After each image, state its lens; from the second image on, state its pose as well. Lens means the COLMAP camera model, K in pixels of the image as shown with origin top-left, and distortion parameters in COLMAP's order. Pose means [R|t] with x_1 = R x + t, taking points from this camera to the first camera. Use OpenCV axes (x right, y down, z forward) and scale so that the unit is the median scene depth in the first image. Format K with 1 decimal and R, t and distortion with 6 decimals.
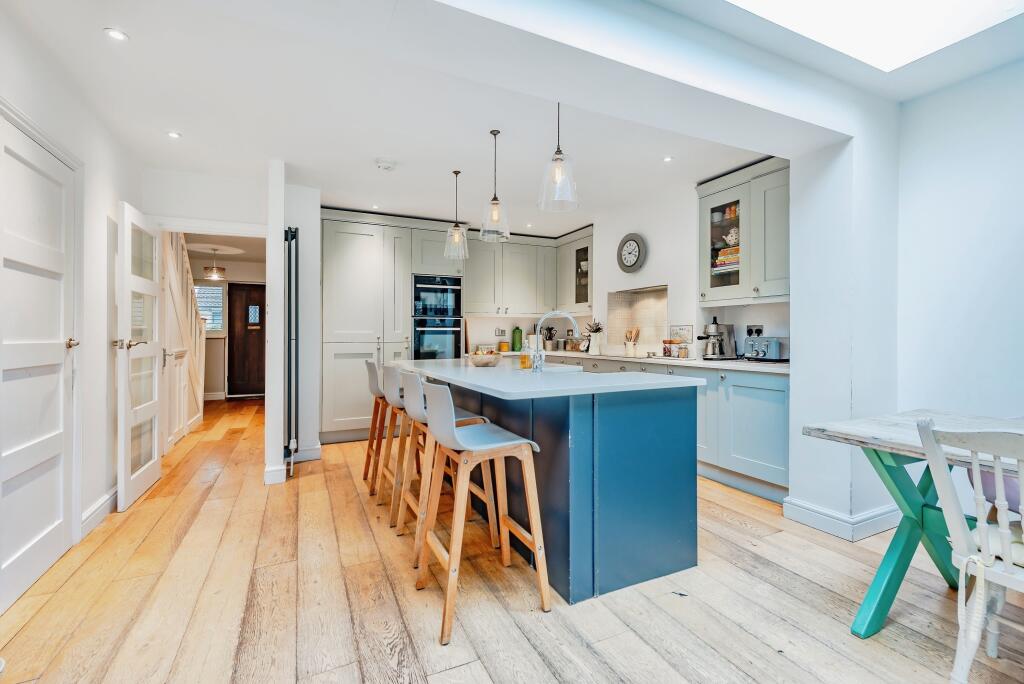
lens RADIAL K [[446.6, 0, 490.1], [0, 446.6, 330.7], [0, 0, 1]] dist [0.010827, -0.000764]
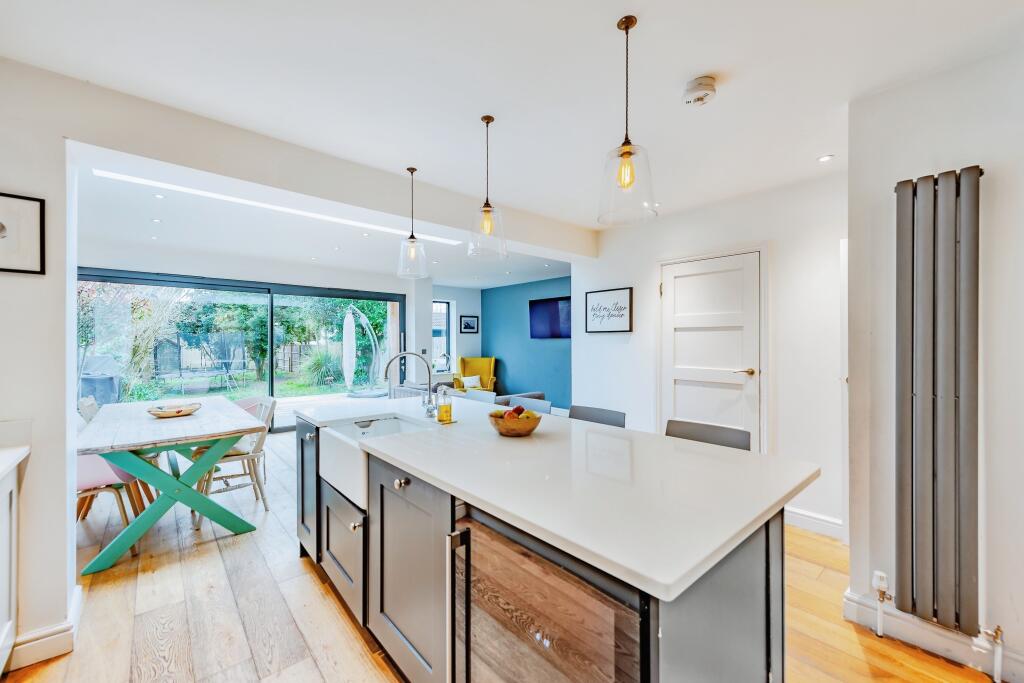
lens RADIAL K [[411.4, 0, 506.8], [0, 411.4, 336.7], [0, 0, 1]] dist [0.012275, -0.003157]
pose [[-0.949138, -0.000731, -0.314858, 0.125068], [0.006650, 0.999728, -0.022368, -0.031654], [0.314789, -0.023324, -0.948875, 1.051572]]
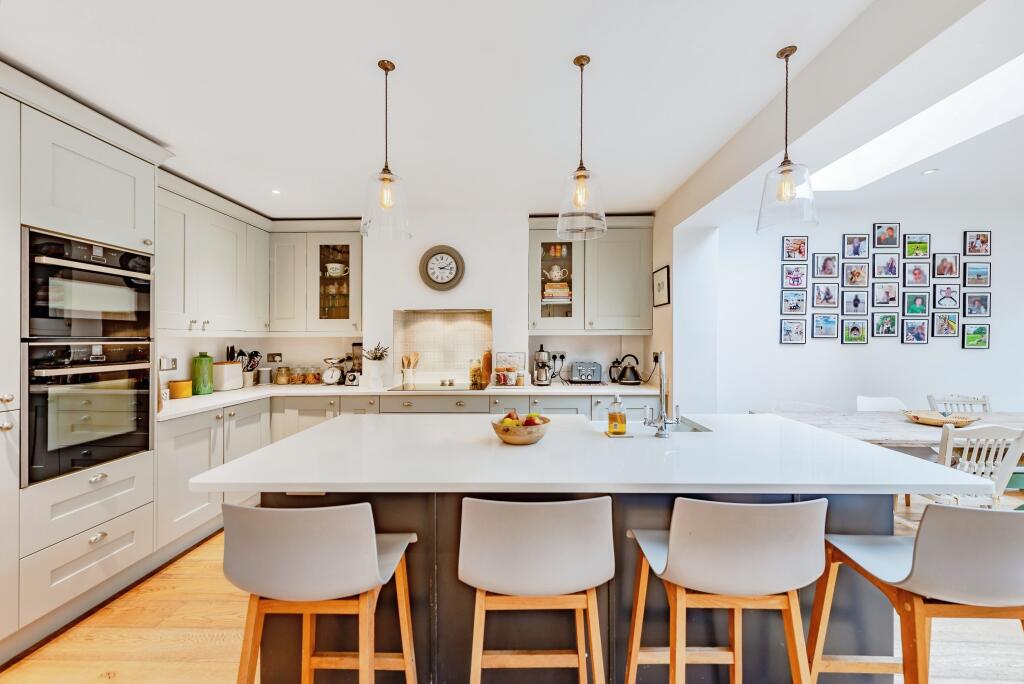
lens RADIAL K [[411.4, 0, 506.3], [0, 411.4, 340.1], [0, 0, 1]] dist [0.012275, -0.003157]
pose [[0.428605, -0.004116, 0.903483, -0.347011], [-0.003229, 0.999976, 0.006088, -0.038848], [-0.903486, -0.005527, 0.428582, 0.534831]]
